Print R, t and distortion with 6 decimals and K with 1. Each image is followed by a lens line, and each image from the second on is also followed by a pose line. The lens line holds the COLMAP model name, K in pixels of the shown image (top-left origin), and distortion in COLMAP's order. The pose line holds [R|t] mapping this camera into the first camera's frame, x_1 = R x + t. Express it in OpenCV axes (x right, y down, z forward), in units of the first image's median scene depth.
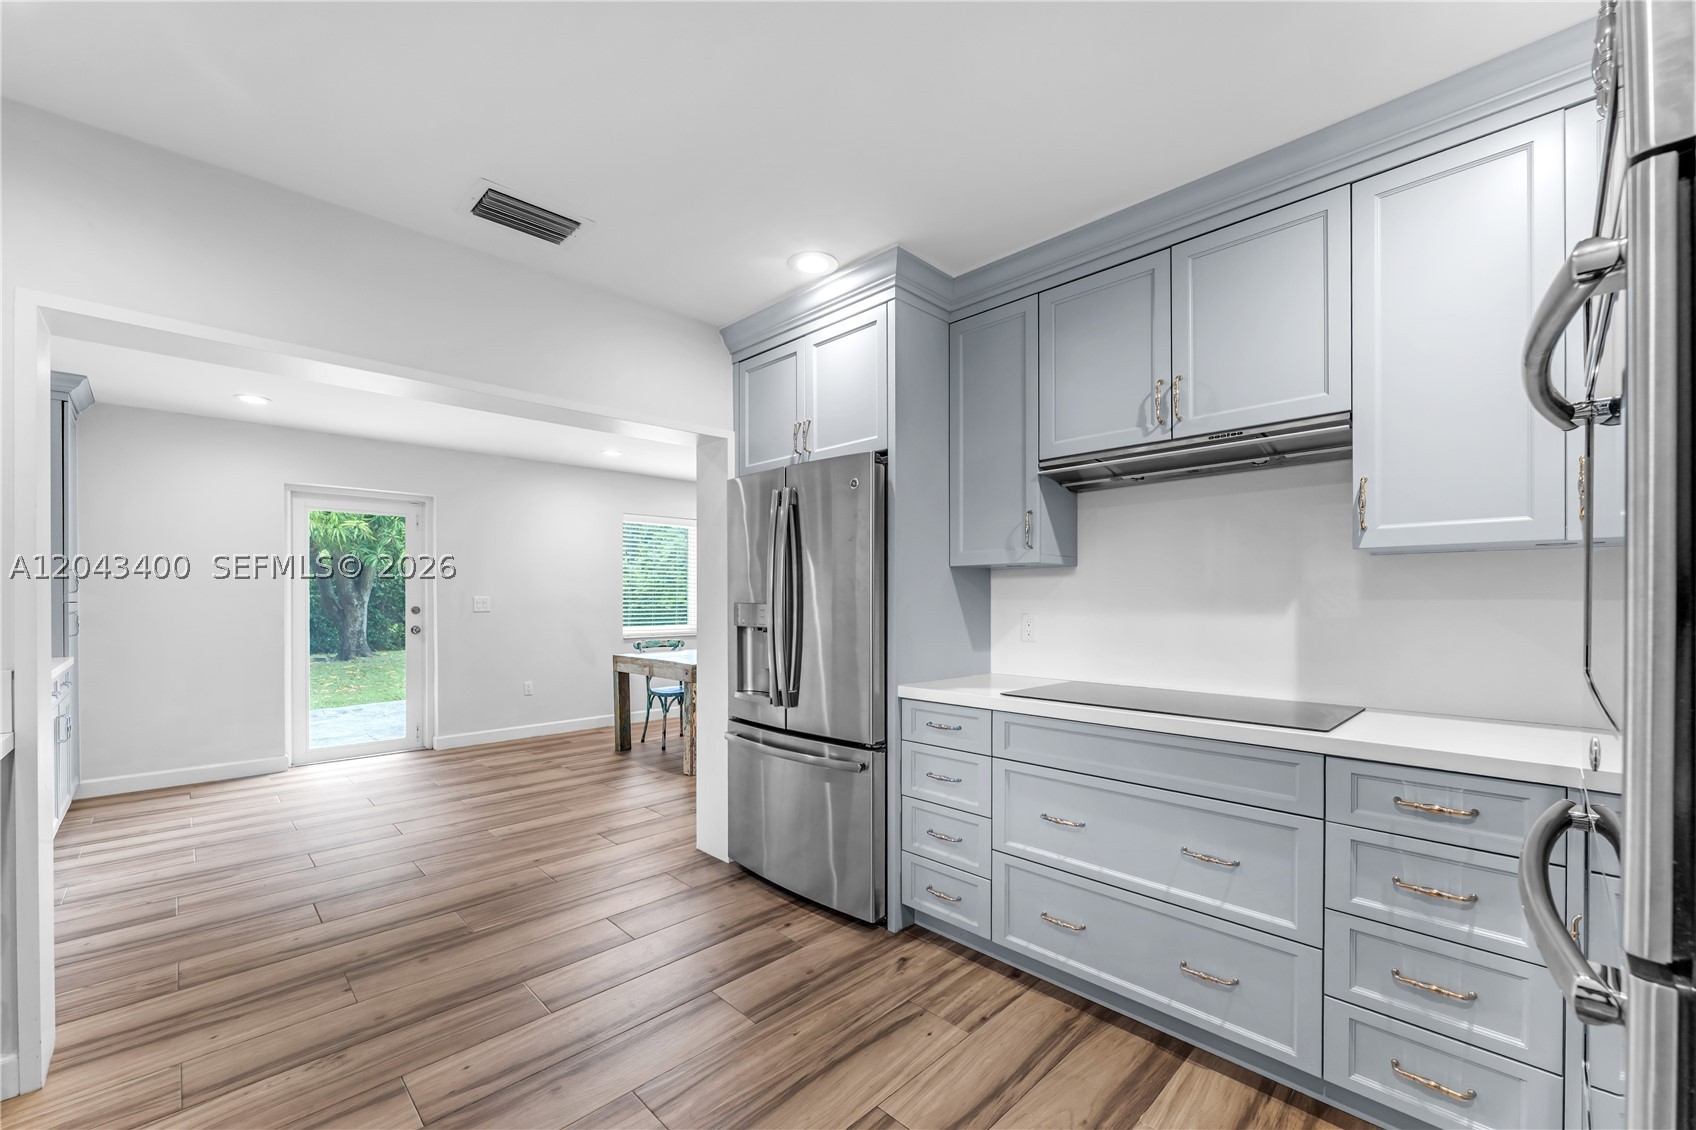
lens RADIAL K [[686.9, 0, 831.2], [0, 686.9, 601.1], [0, 0, 1]] dist [-0.001222, -0.000164]
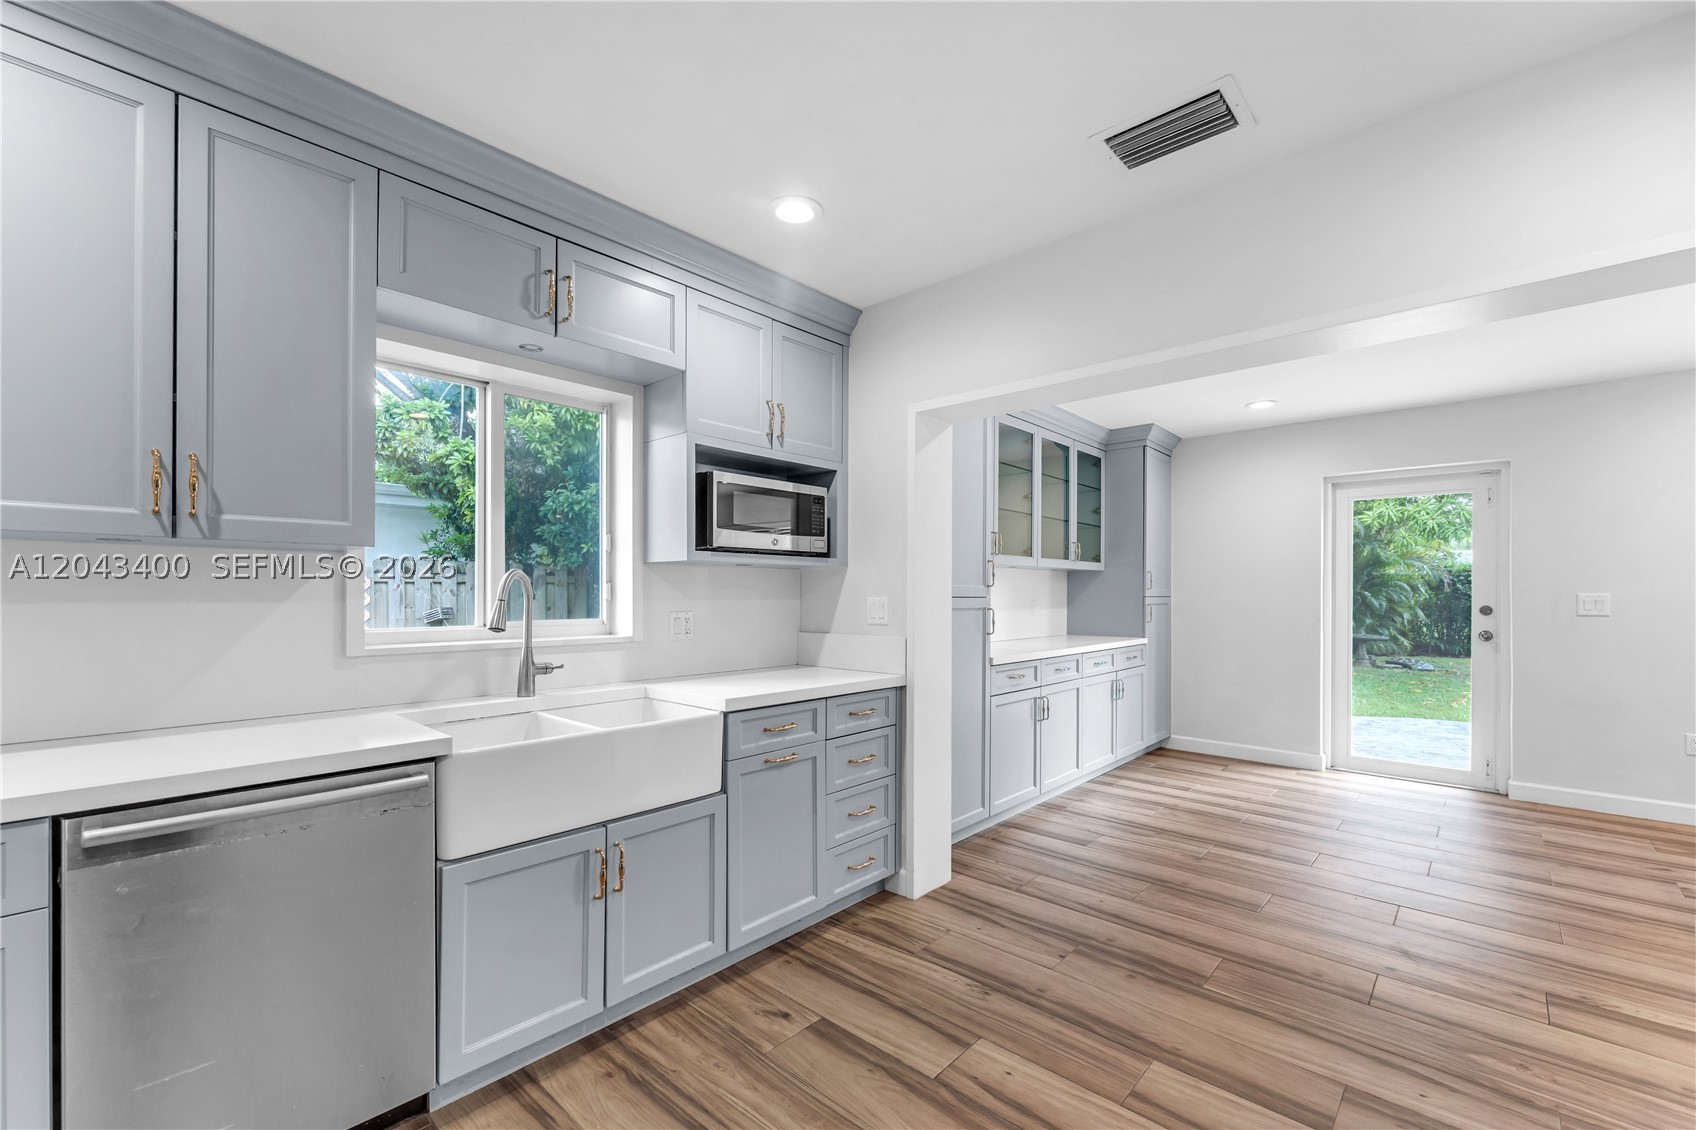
lens RADIAL K [[701.1, 0, 835.5], [0, 701.1, 595.5], [0, 0, 1]] dist [-0.001050, -0.000496]
pose [[0.050430, 0.005633, -0.998712, 0.285092], [-0.006310, 0.999966, 0.005322, -0.006428], [0.998708, 0.006033, 0.050464, 0.434760]]
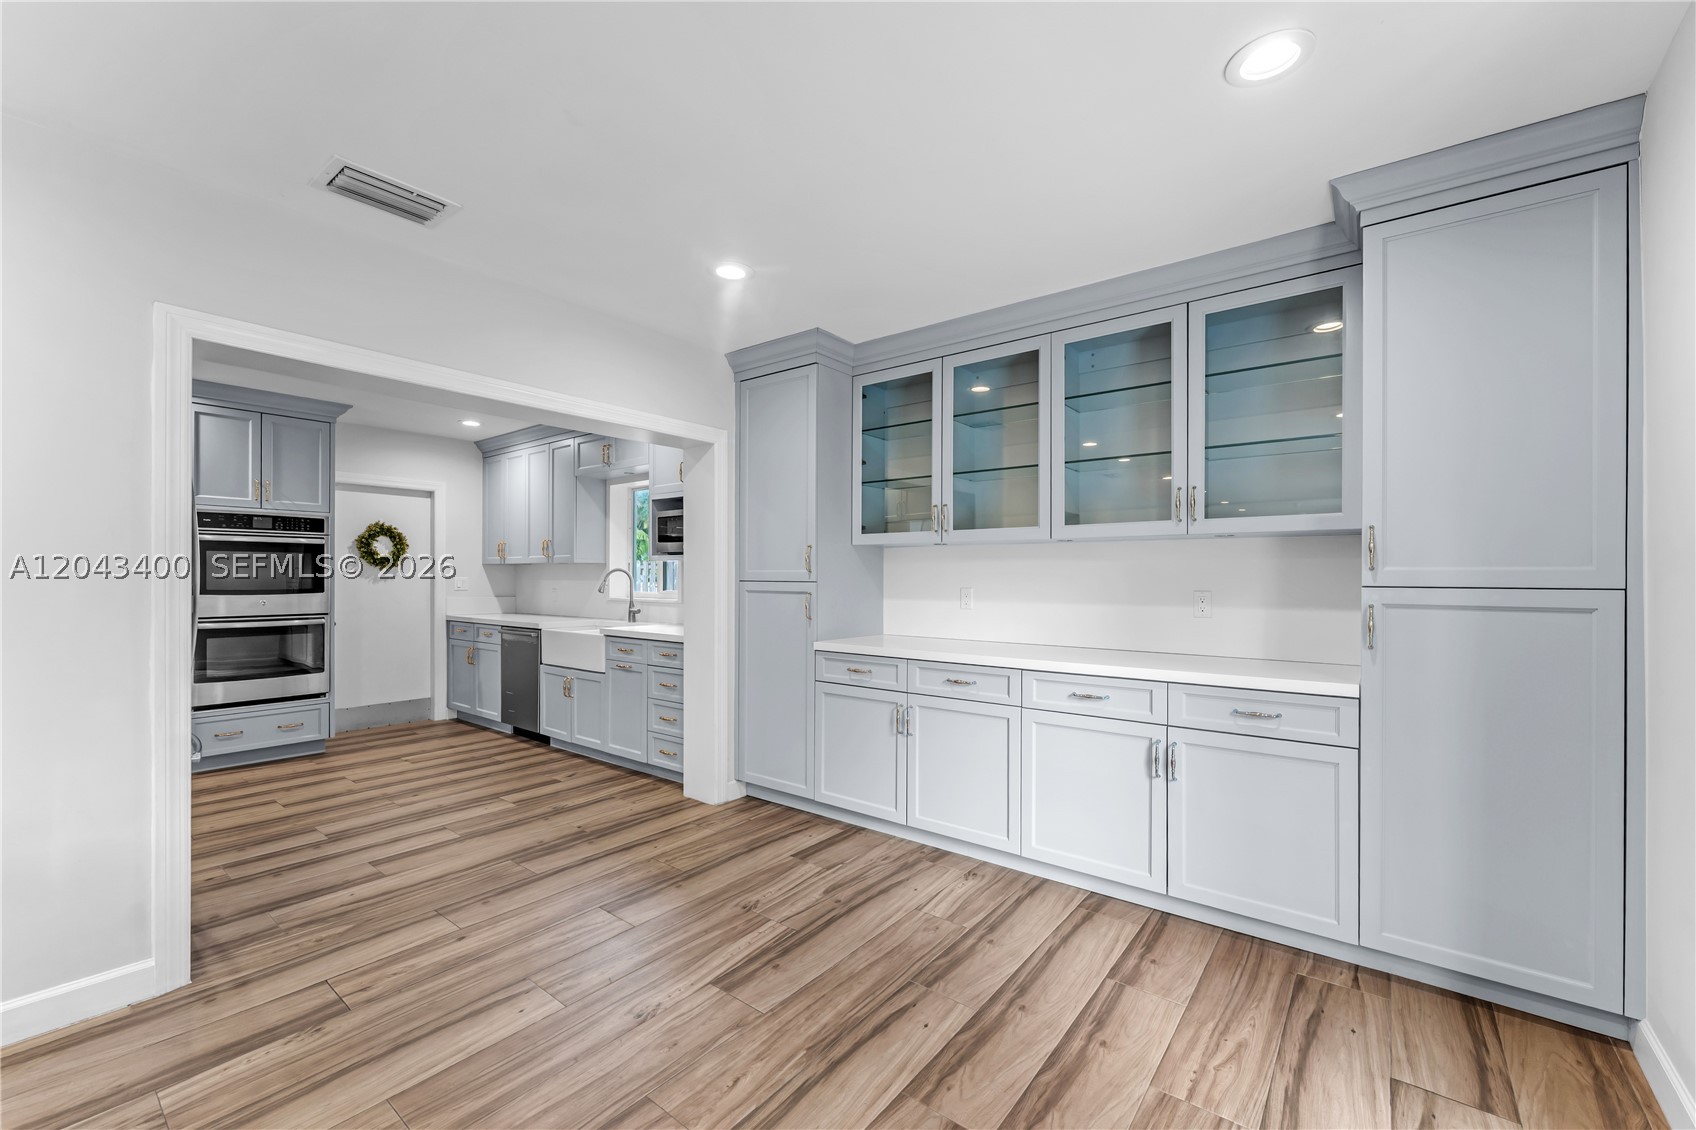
lens RADIAL K [[684.4, 0, 838.4], [0, 684.4, 579.9], [0, 0, 1]] dist [0.003513, 0.000013]
pose [[-0.991139, -0.001120, -0.132822, -0.810248], [-0.002123, 0.999970, 0.007405, -0.010926], [0.132810, 0.007621, -0.991112, 1.968584]]
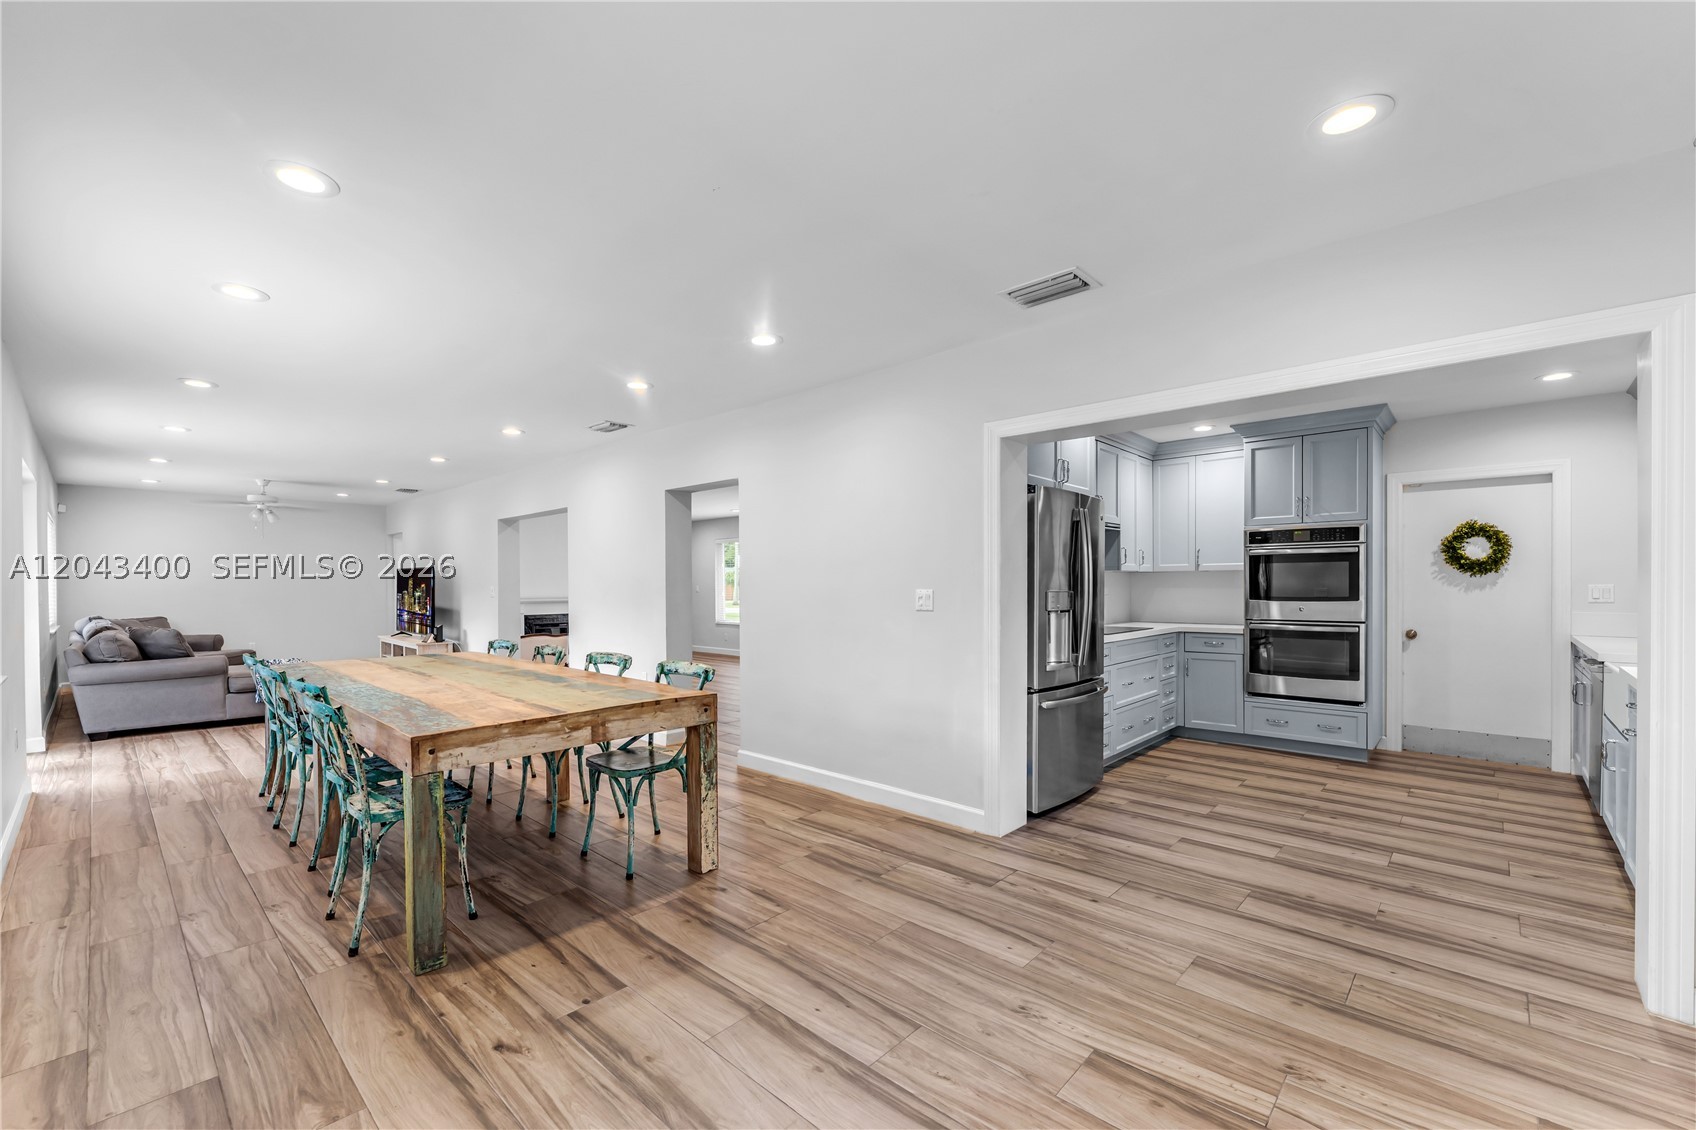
lens RADIAL K [[701.1, 0, 835.5], [0, 701.1, 595.5], [0, 0, 1]] dist [-0.001050, -0.000496]
pose [[-0.054272, -0.010305, 0.998473, -1.398901], [0.007572, 0.999914, 0.010732, -0.005595], [-0.998497, 0.008143, -0.054190, 1.506579]]
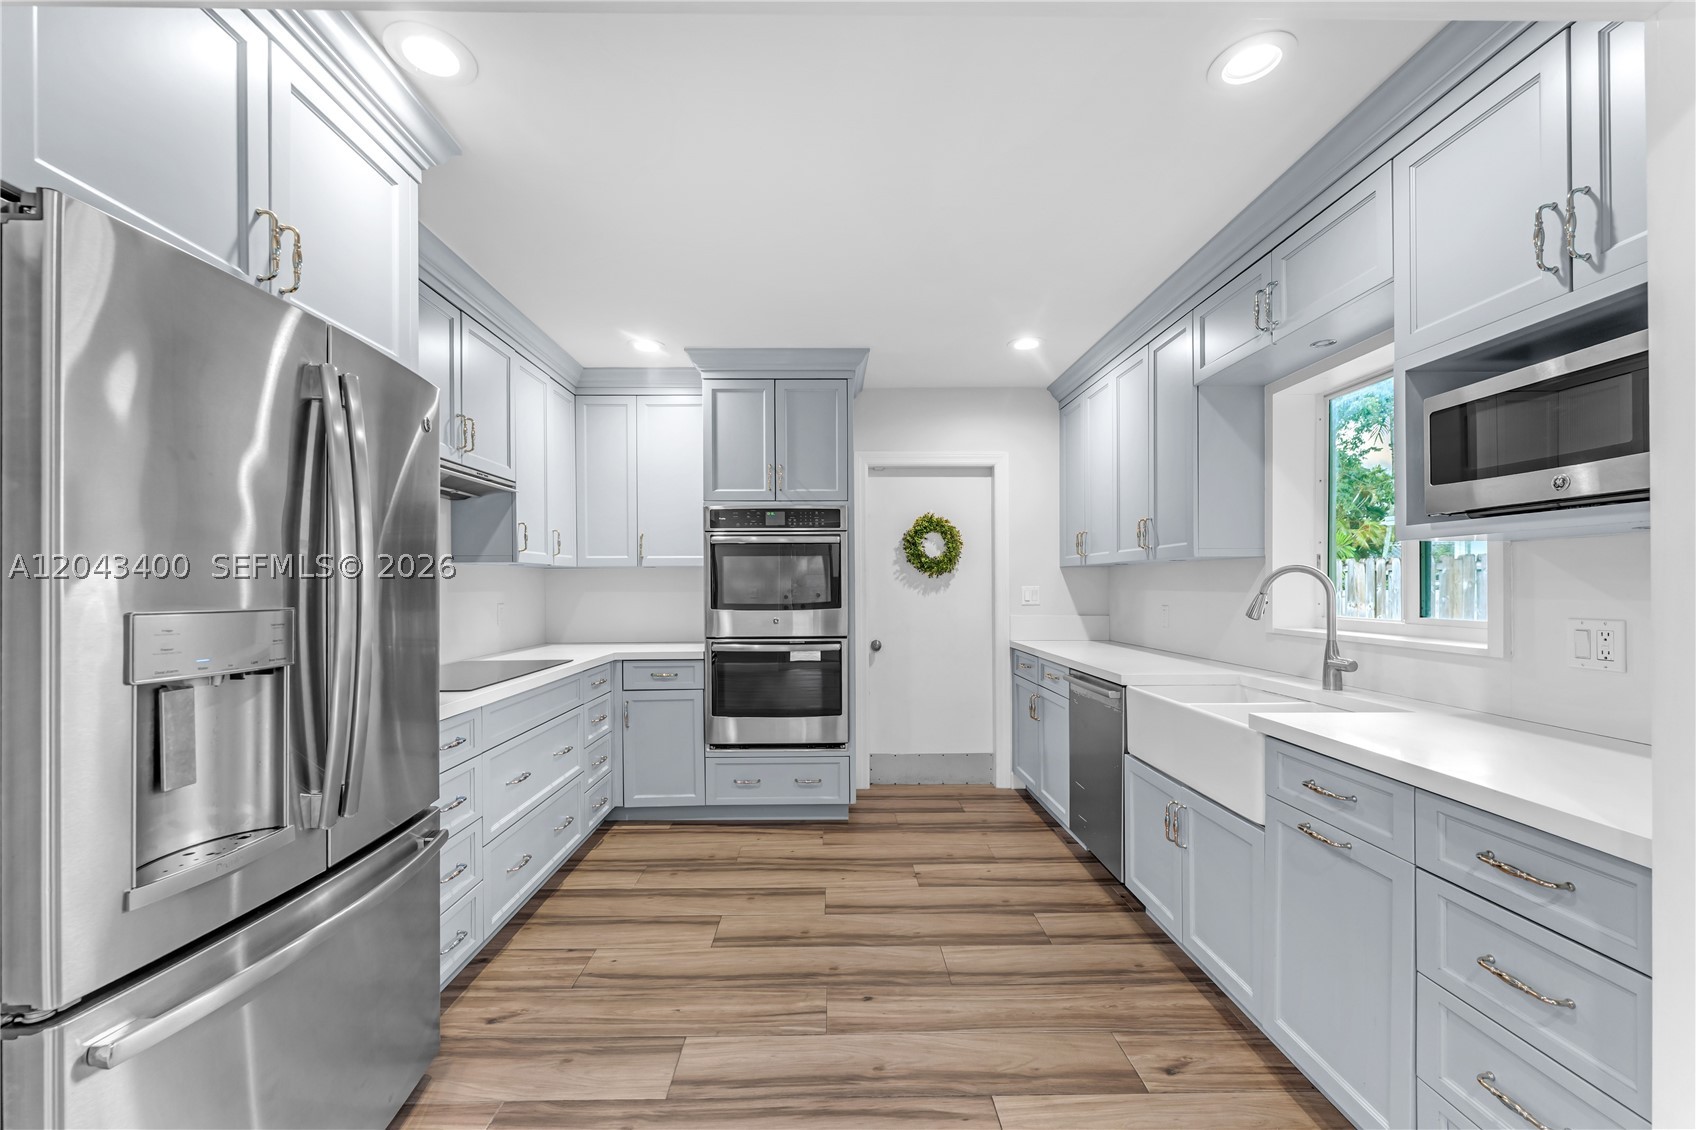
lens RADIAL K [[684.4, 0, 838.4], [0, 684.4, 579.9], [0, 0, 1]] dist [0.003513, 0.000013]
pose [[-0.730094, 0.009506, 0.683281, -0.635724], [0.008290, 0.999953, -0.005054, -0.010148], [-0.683297, 0.001975, -0.730138, 1.067728]]
